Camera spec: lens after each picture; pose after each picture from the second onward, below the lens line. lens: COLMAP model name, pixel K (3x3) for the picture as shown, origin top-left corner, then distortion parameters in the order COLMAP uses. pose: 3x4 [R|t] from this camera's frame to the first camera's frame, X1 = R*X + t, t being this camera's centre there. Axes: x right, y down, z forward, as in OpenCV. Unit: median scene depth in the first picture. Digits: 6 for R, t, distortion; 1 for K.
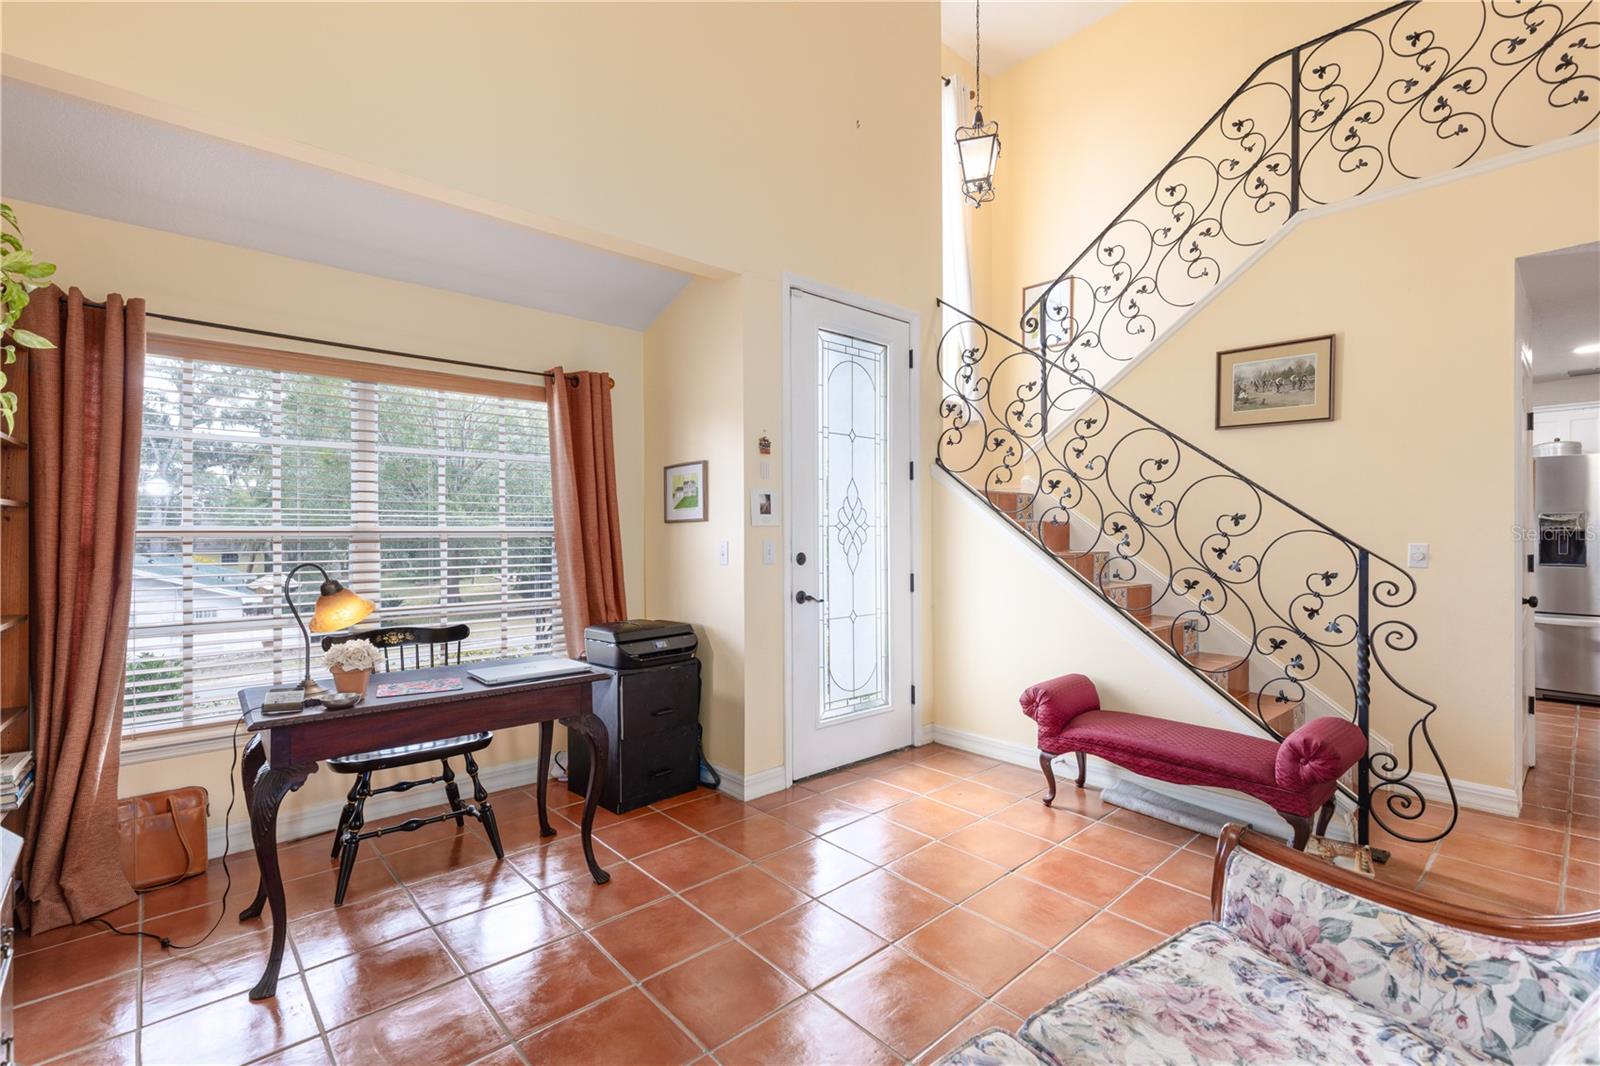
lens RADIAL K [[717.7, 0, 797.1], [0, 717.7, 532.4], [0, 0, 1]] dist [0.013700, -0.005589]
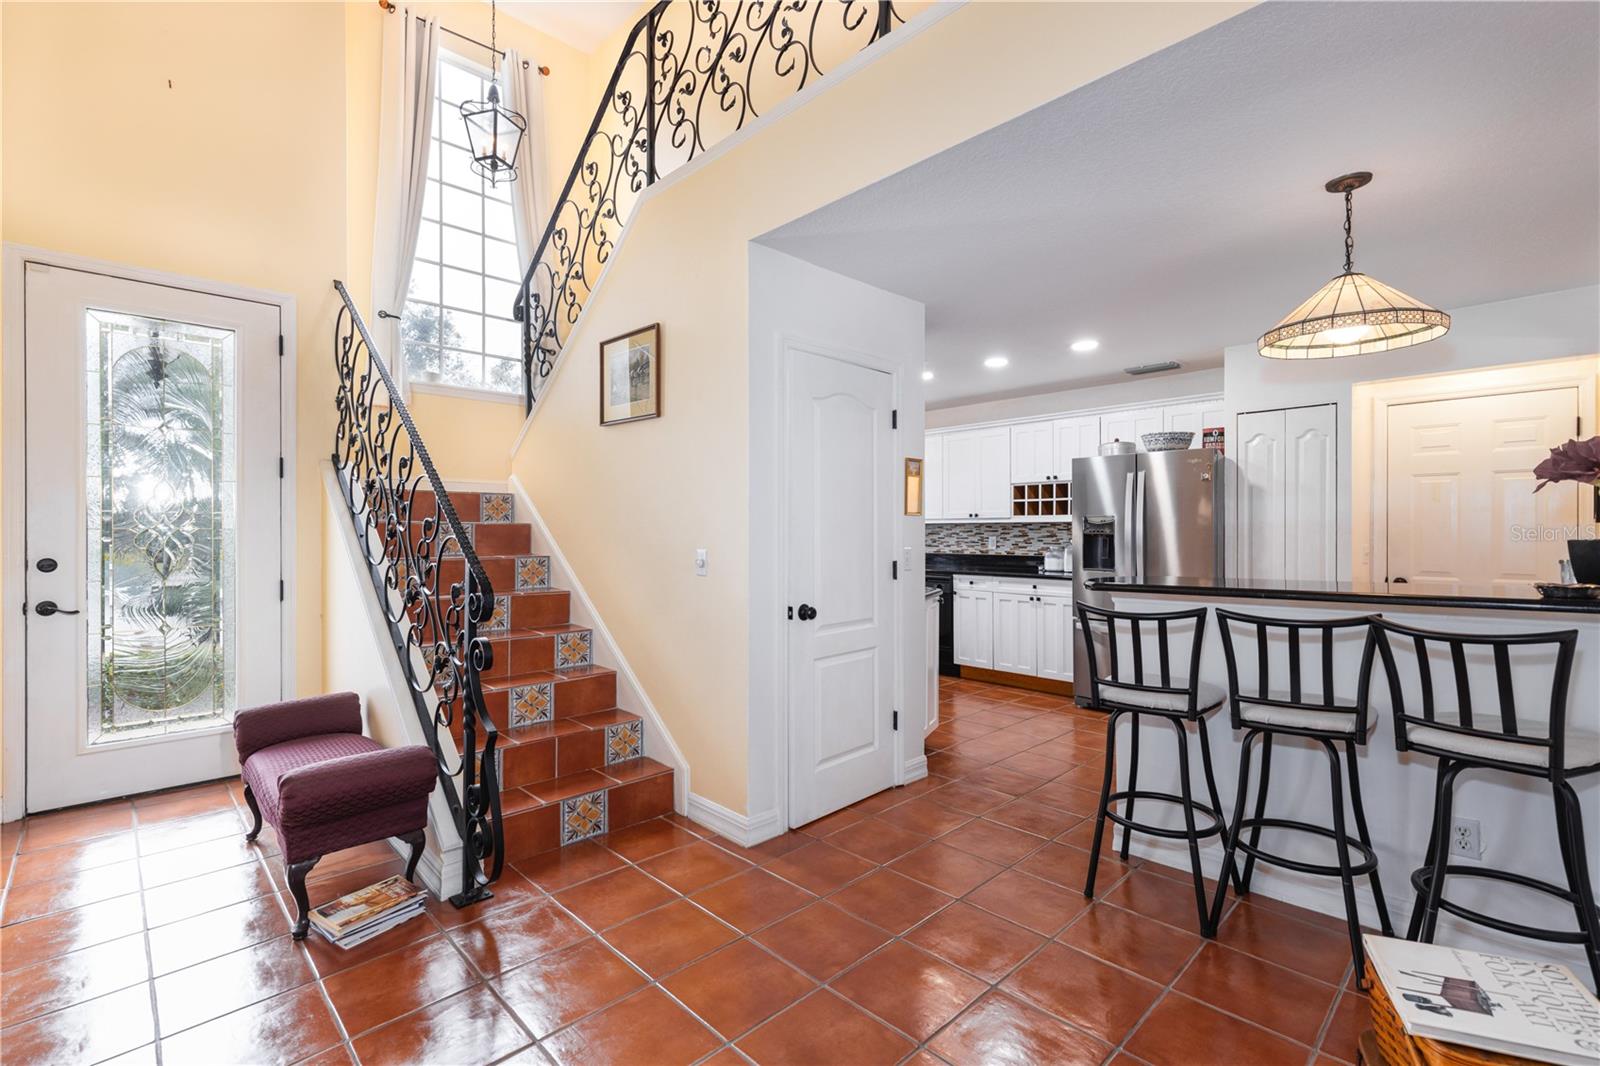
lens RADIAL K [[717.7, 0, 797.1], [0, 717.7, 532.4], [0, 0, 1]] dist [0.013700, -0.005589]
pose [[0.999621, 0.002274, 0.027452, 0.887802], [-0.002356, 0.999993, 0.002965, -0.008862], [-0.027445, -0.003028, 0.999619, 0.070873]]
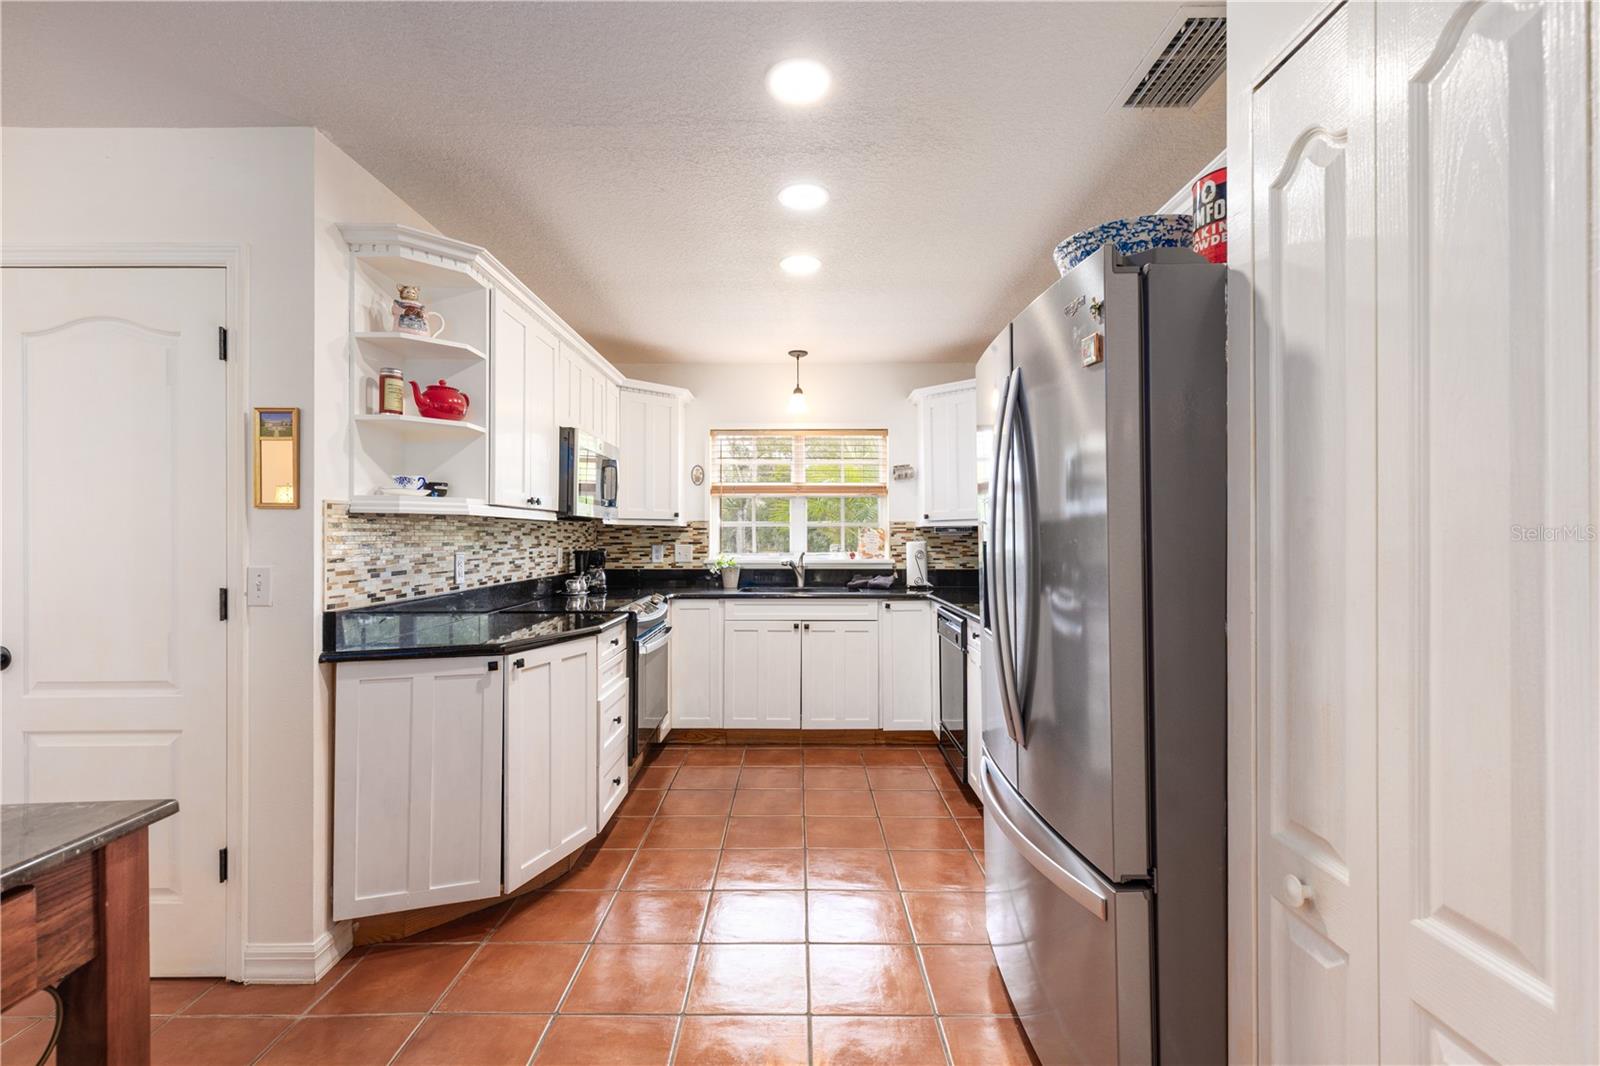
lens RADIAL K [[723.2, 0, 800.0], [0, 723.2, 533.0], [0, 0, 1]] dist [0.007518, -0.001176]
pose [[0.739453, -0.000498, -0.673208, 1.761474], [-0.001006, 0.999998, -0.001845, -0.009929], [0.673208, 0.002042, 0.739451, 0.910768]]
